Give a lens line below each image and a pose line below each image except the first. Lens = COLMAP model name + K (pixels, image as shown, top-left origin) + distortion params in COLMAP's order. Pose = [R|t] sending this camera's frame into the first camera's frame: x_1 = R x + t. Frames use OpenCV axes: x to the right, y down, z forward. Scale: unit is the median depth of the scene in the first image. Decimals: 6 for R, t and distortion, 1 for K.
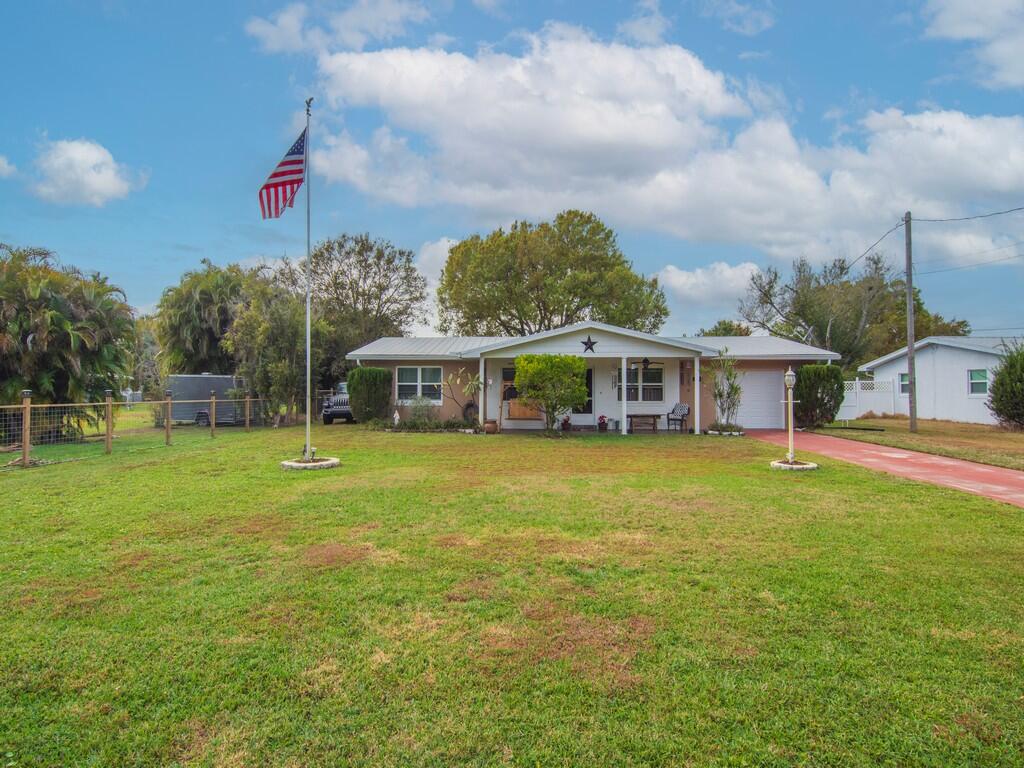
lens RADIAL K [[500.7, 0, 512.3], [0, 500.7, 380.7], [0, 0, 1]] dist [-0.002161, 0.000545]
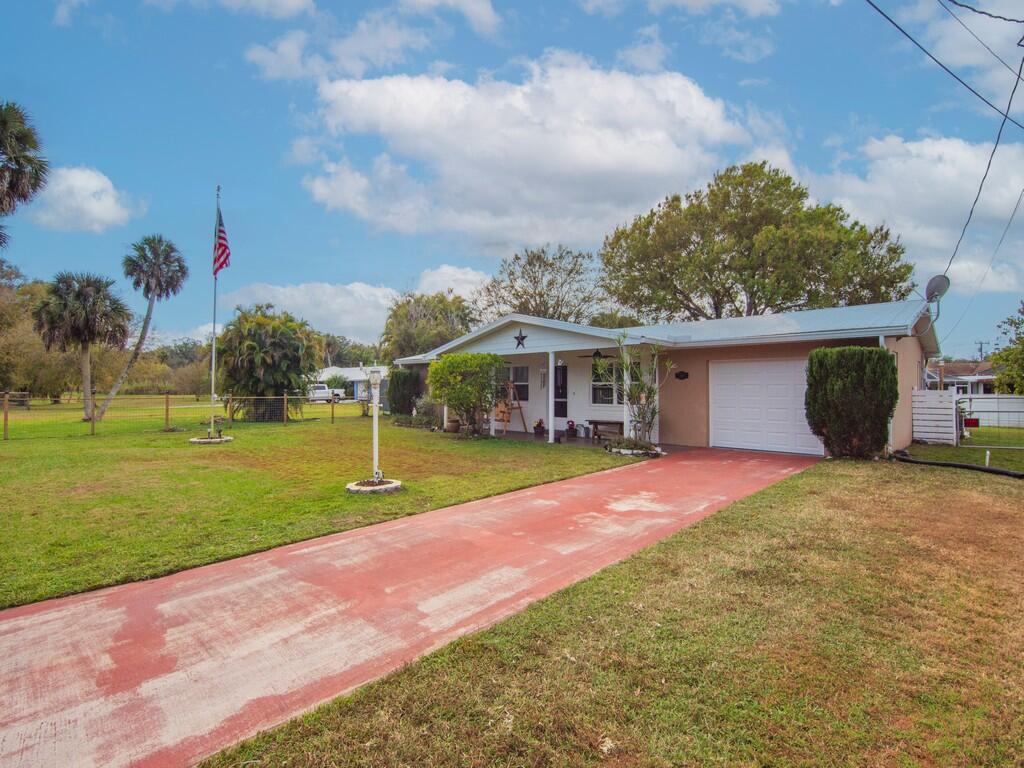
lens RADIAL K [[500.7, 0, 508.2], [0, 500.7, 382.2], [0, 0, 1]] dist [-0.002161, 0.000545]
pose [[0.738274, -0.007463, -0.674459, 0.670458], [0.009938, 0.999951, -0.000187, 0.003924], [0.674427, -0.006565, 0.738312, 0.294212]]
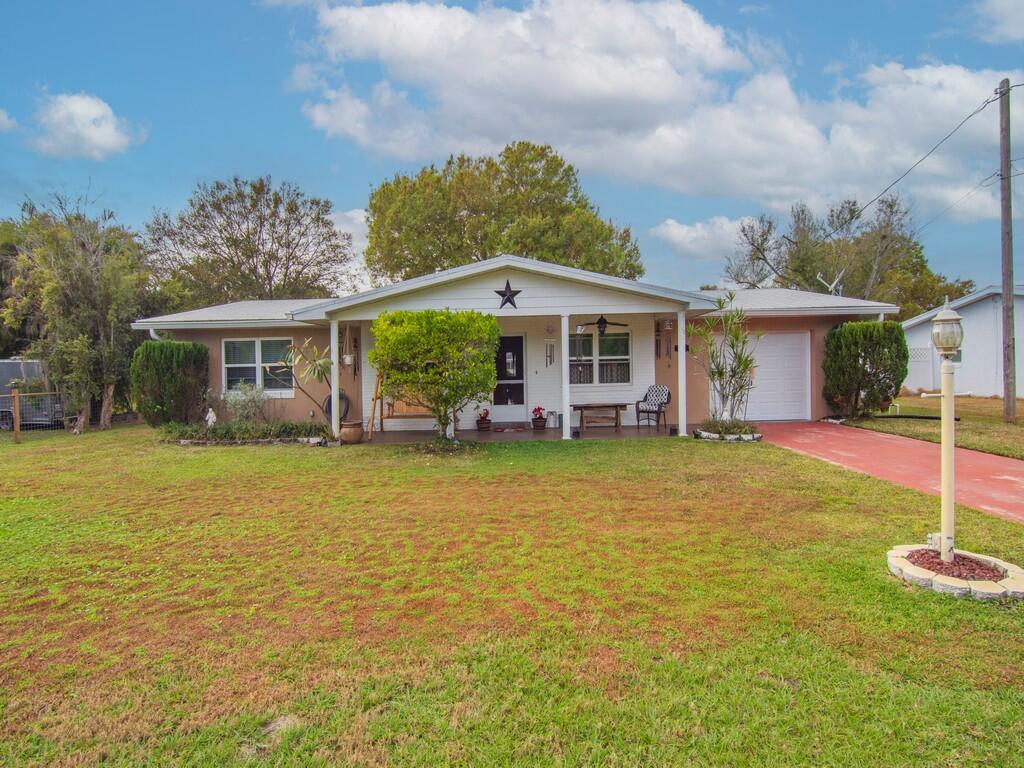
lens RADIAL K [[500.7, 0, 511.1], [0, 500.7, 386.2], [0, 0, 1]] dist [-0.002161, 0.000545]
pose [[0.999117, -0.024819, 0.033907, 0.121193], [0.022908, 0.998188, 0.055635, 0.005009], [-0.035227, -0.054809, 0.997875, 0.344993]]
